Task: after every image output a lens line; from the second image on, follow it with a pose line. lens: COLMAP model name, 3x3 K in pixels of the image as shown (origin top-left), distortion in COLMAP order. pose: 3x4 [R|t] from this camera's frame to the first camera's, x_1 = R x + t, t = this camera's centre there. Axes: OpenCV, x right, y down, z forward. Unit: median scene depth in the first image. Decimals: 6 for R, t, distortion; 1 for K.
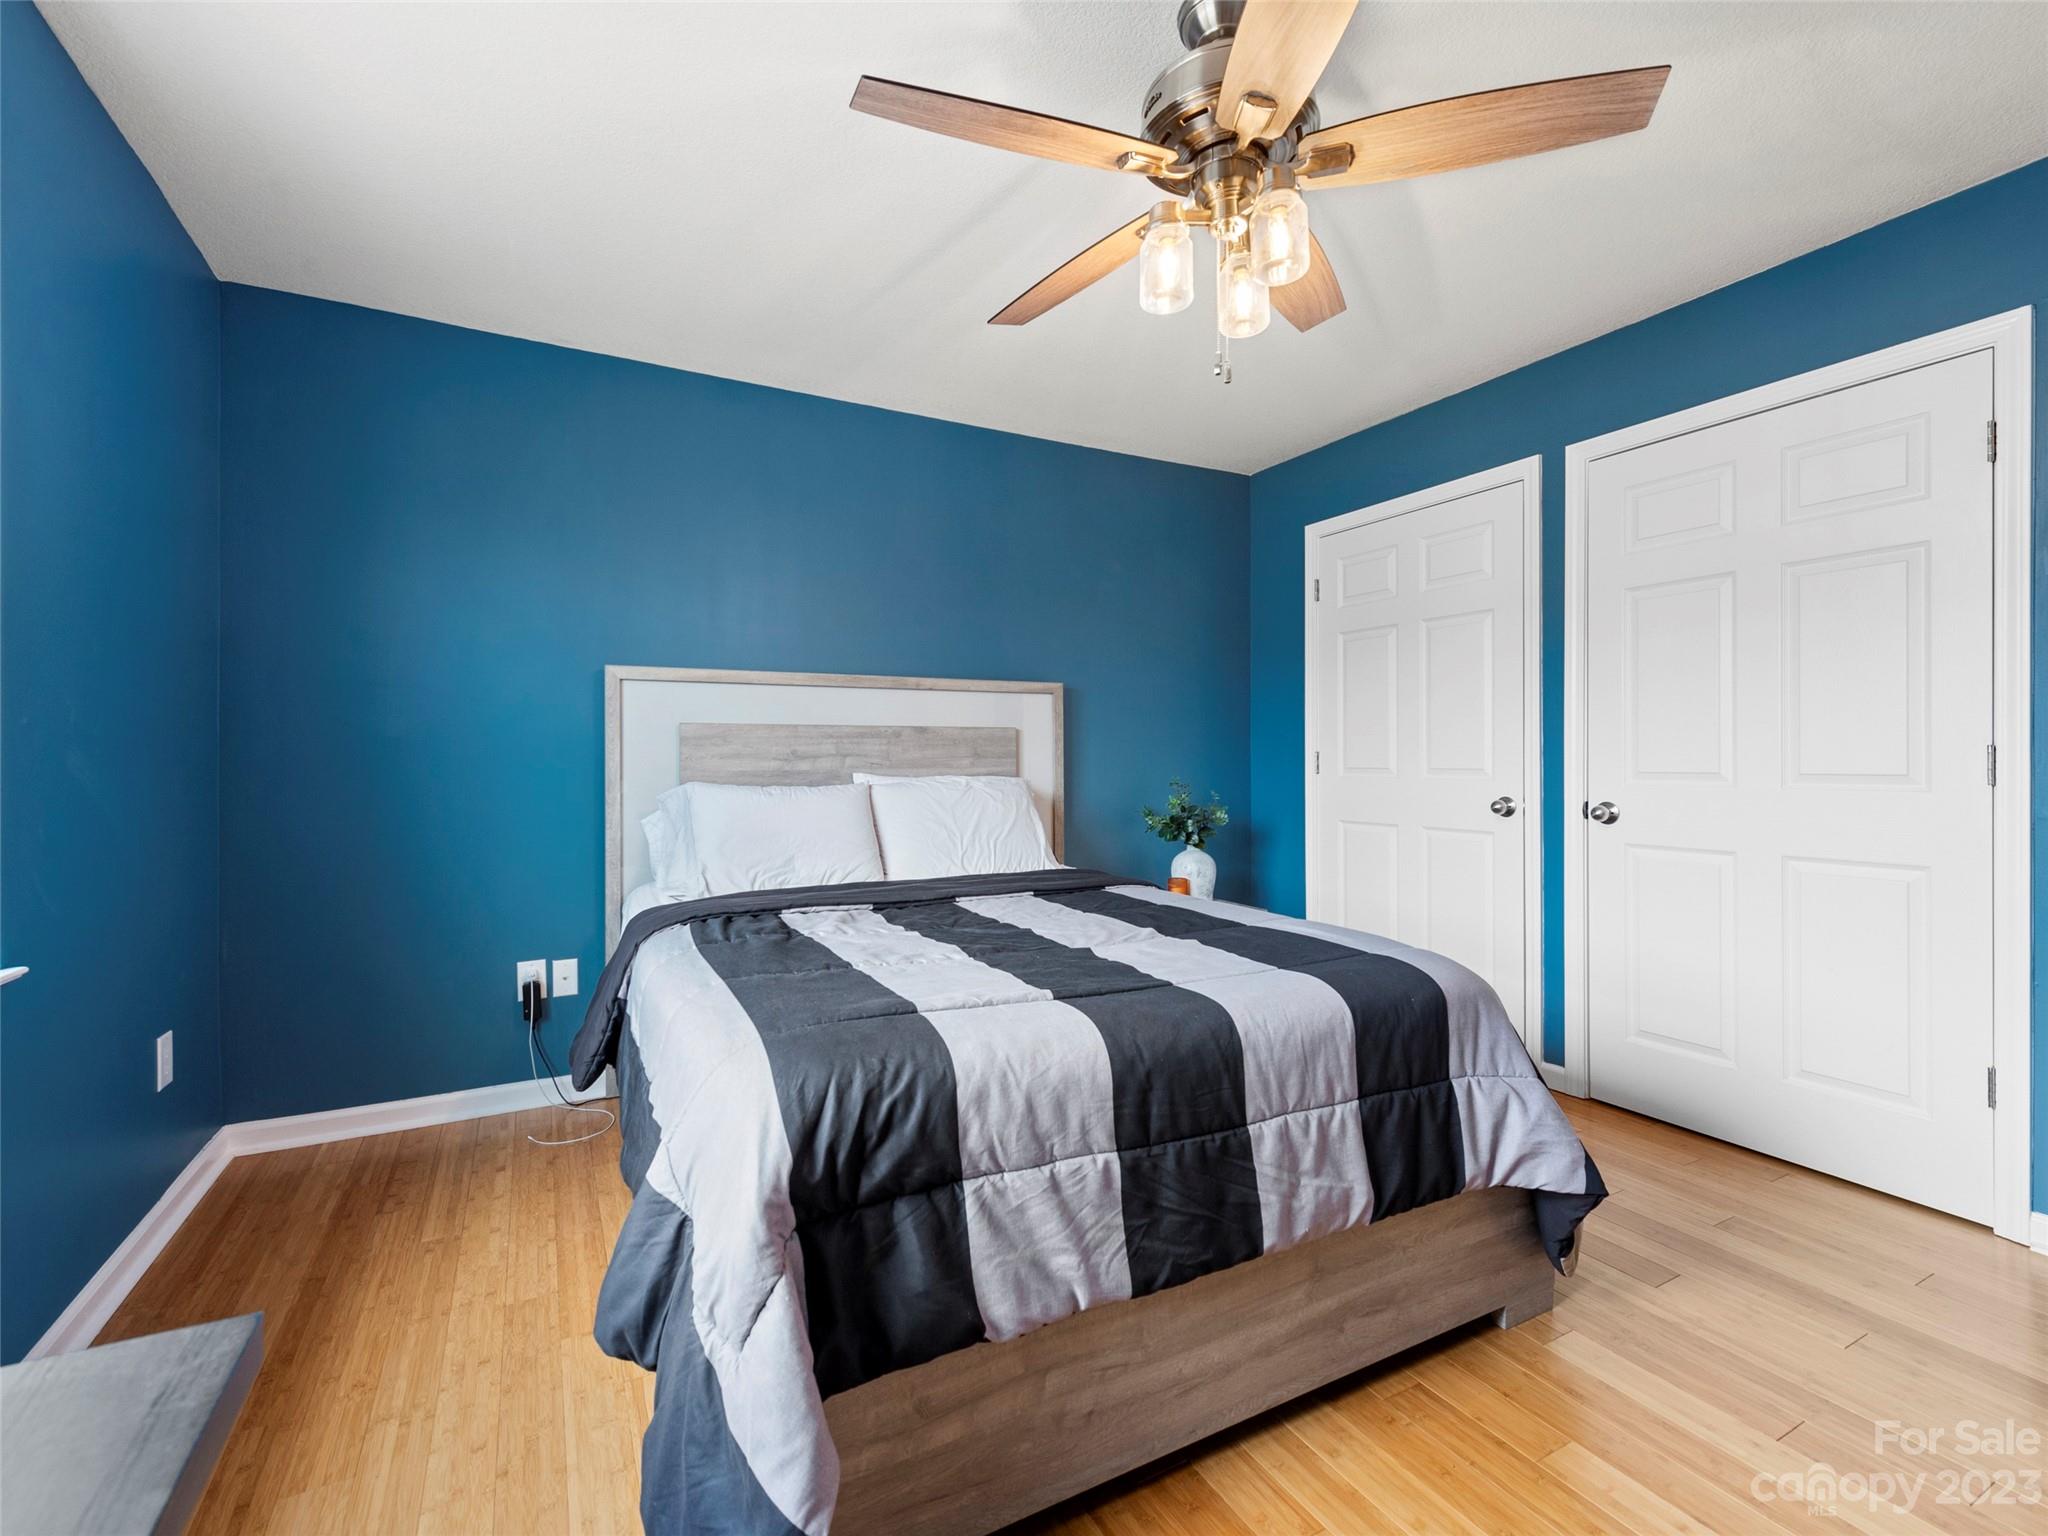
lens RADIAL K [[906.3, 0, 1021.9], [0, 906.3, 751.8], [0, 0, 1]] dist [0.001060, 0.000181]
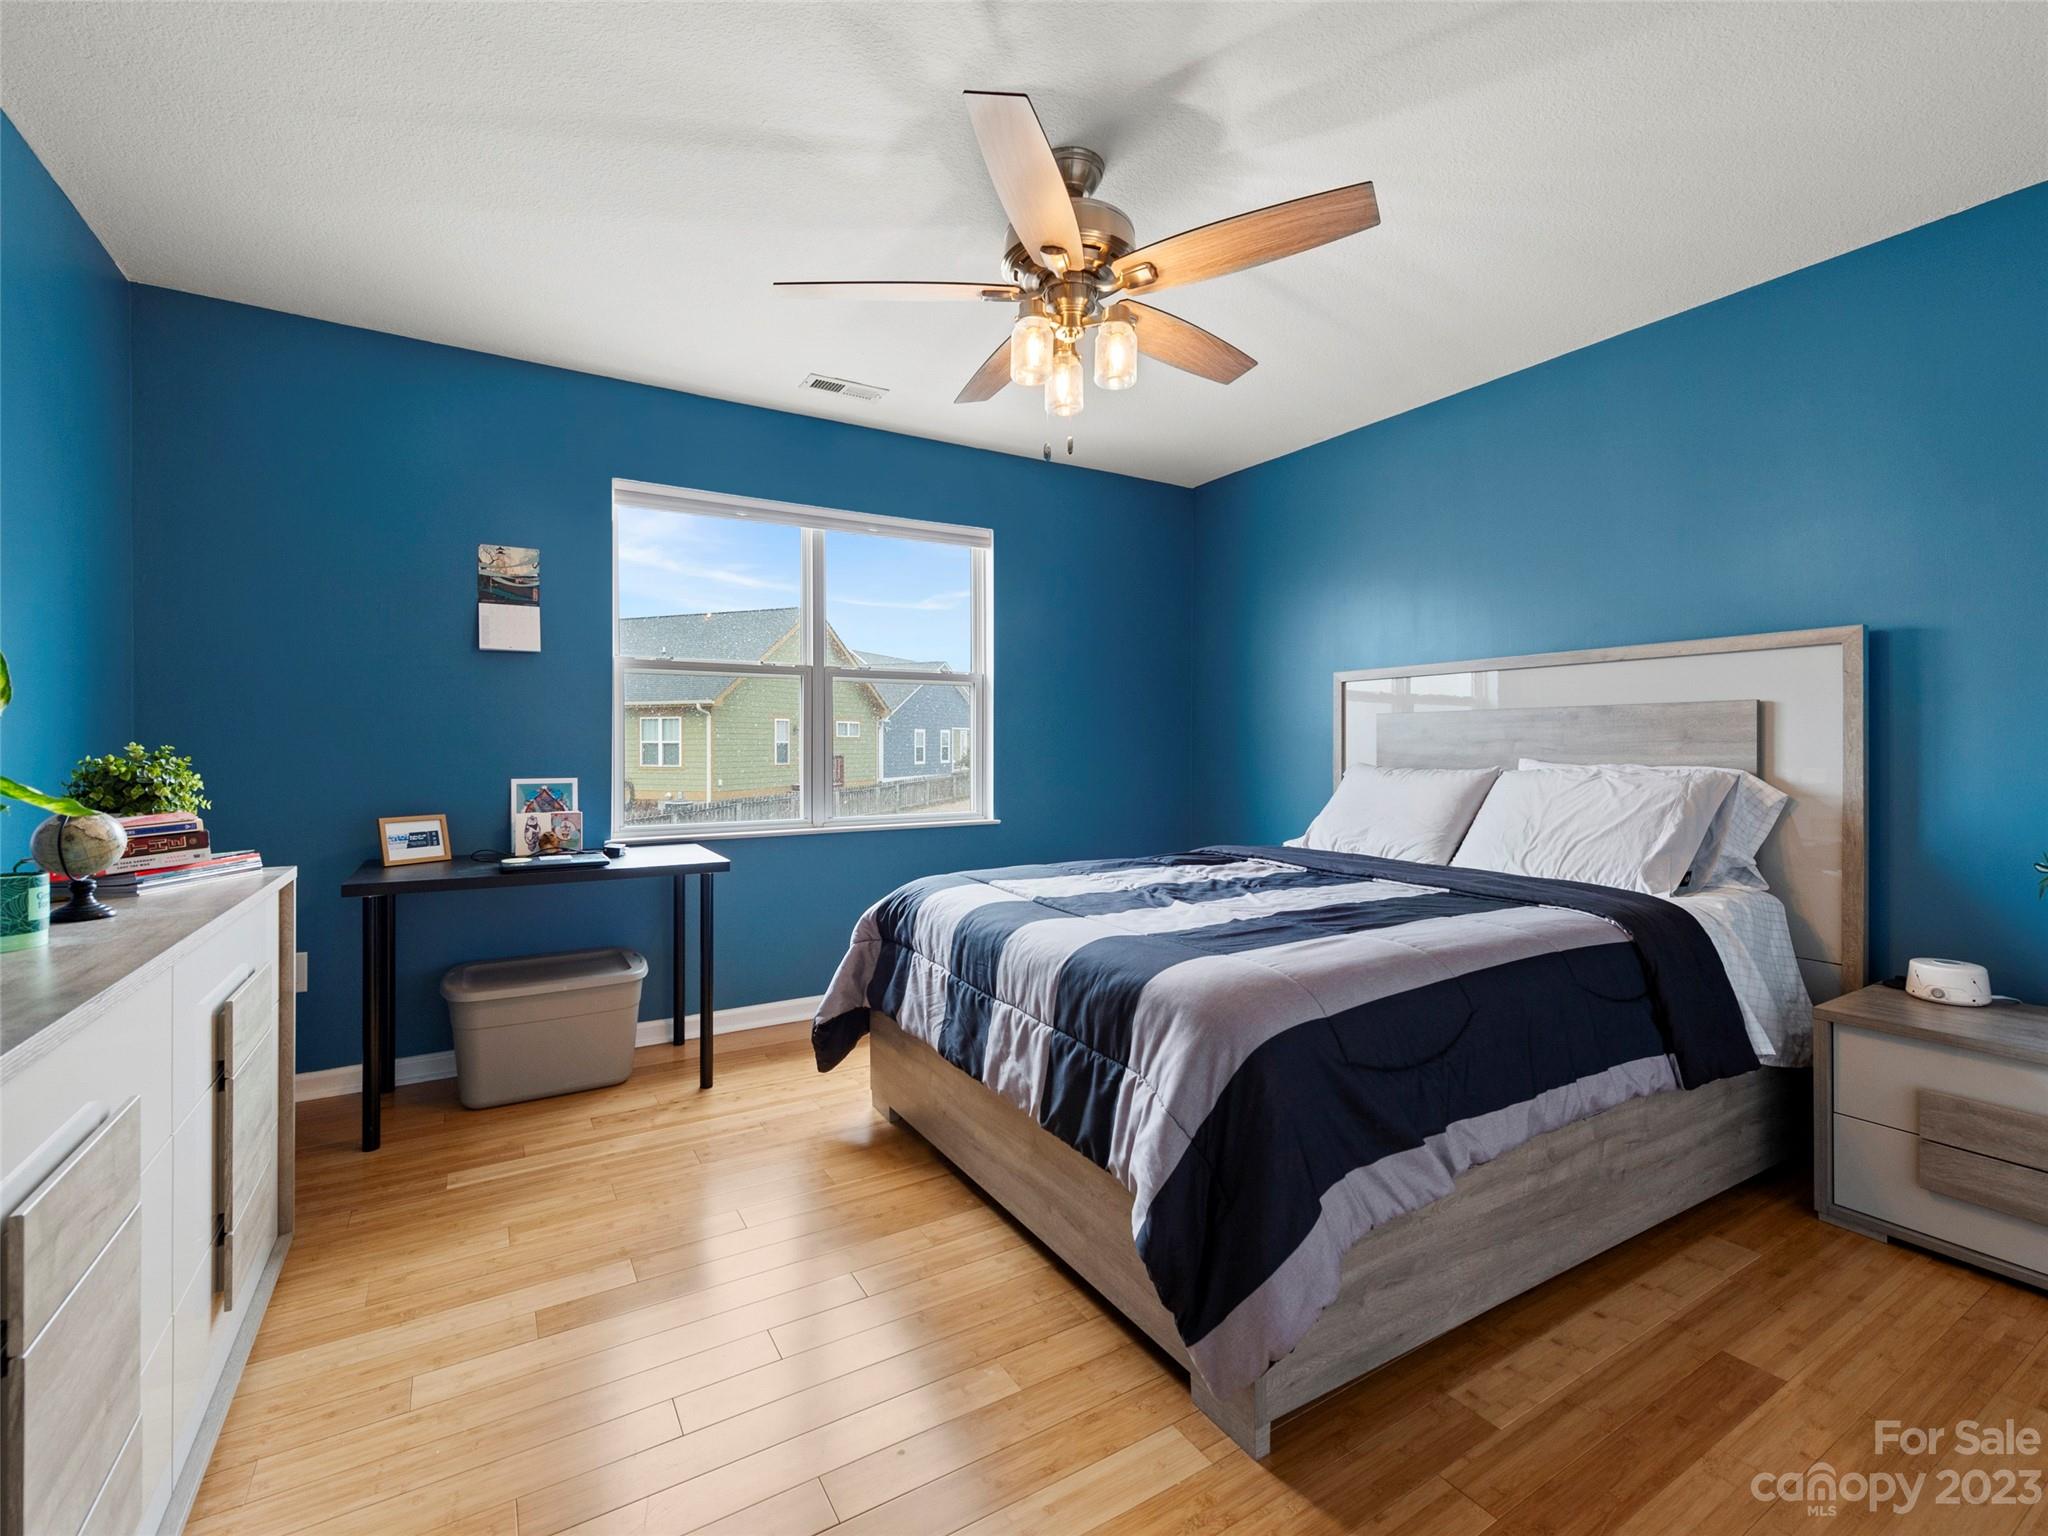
lens RADIAL K [[902.7, 0, 1019.3], [0, 902.7, 745.4], [0, 0, 1]] dist [0.012019, -0.006645]
pose [[0.056523, 0.003679, -0.998395, 1.578342], [0.008931, 0.999951, 0.004190, 0.001917], [0.998361, -0.009154, 0.056487, 0.897046]]
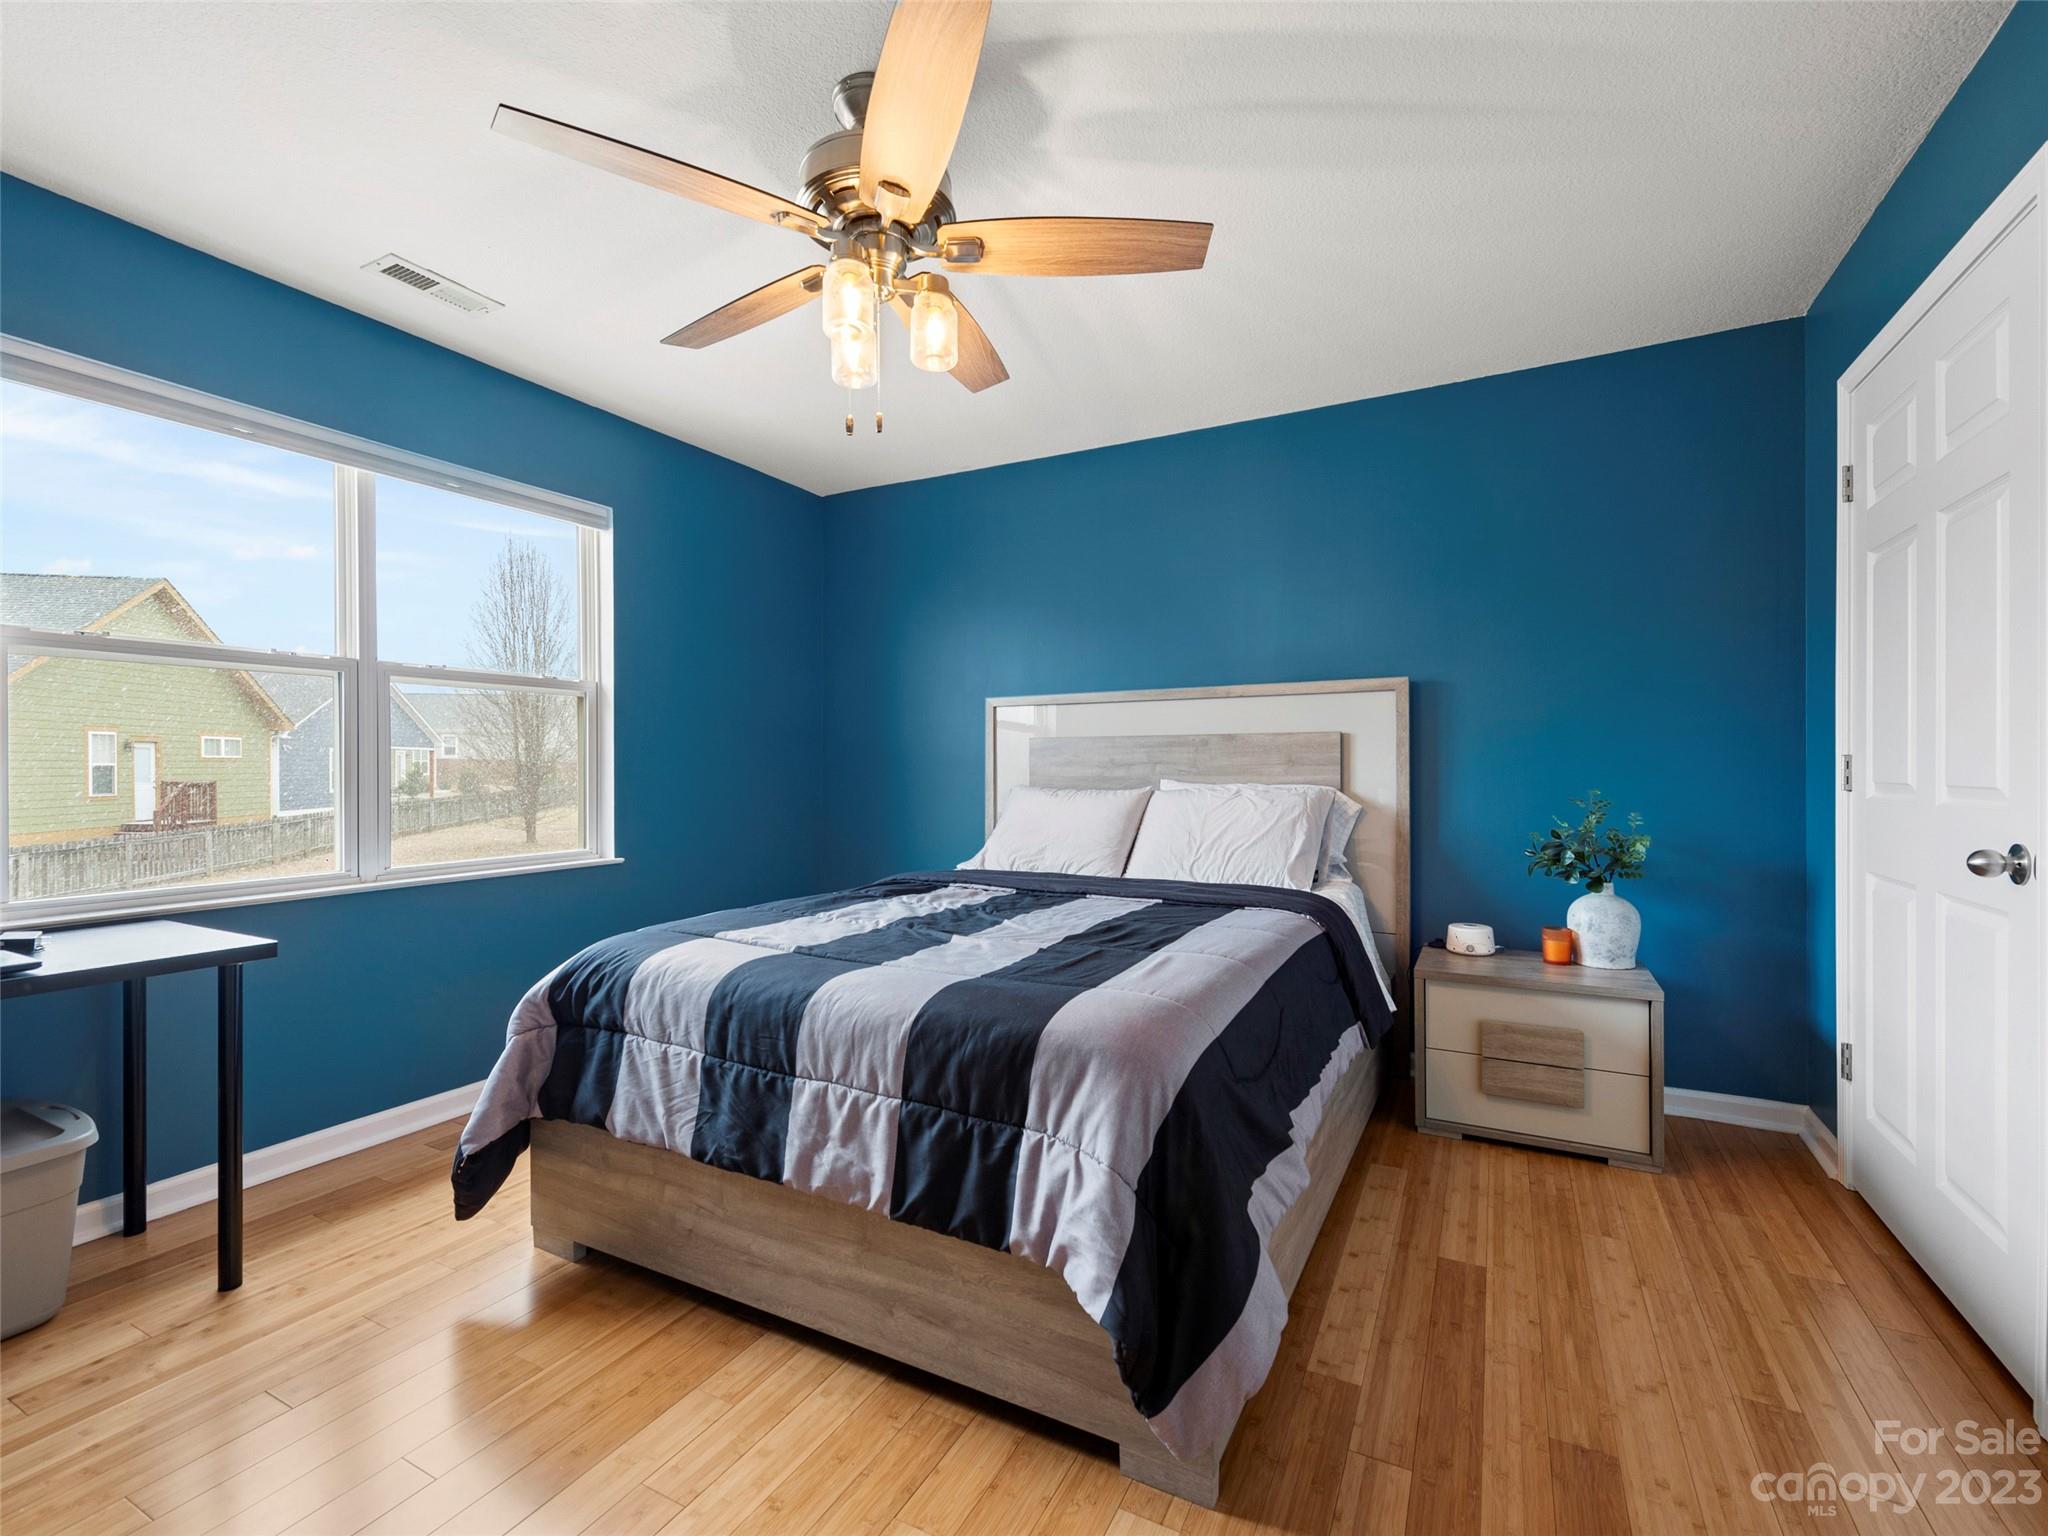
lens RADIAL K [[901.0, 0, 1024.0], [0, 901.0, 768.0], [0, 0, 1]] dist [0.012651, -0.006162]
pose [[0.568138, 0.003189, -0.822927, 1.302862], [0.007064, 0.999937, 0.008752, -0.001657], [0.822903, -0.010785, 0.568080, 0.539980]]
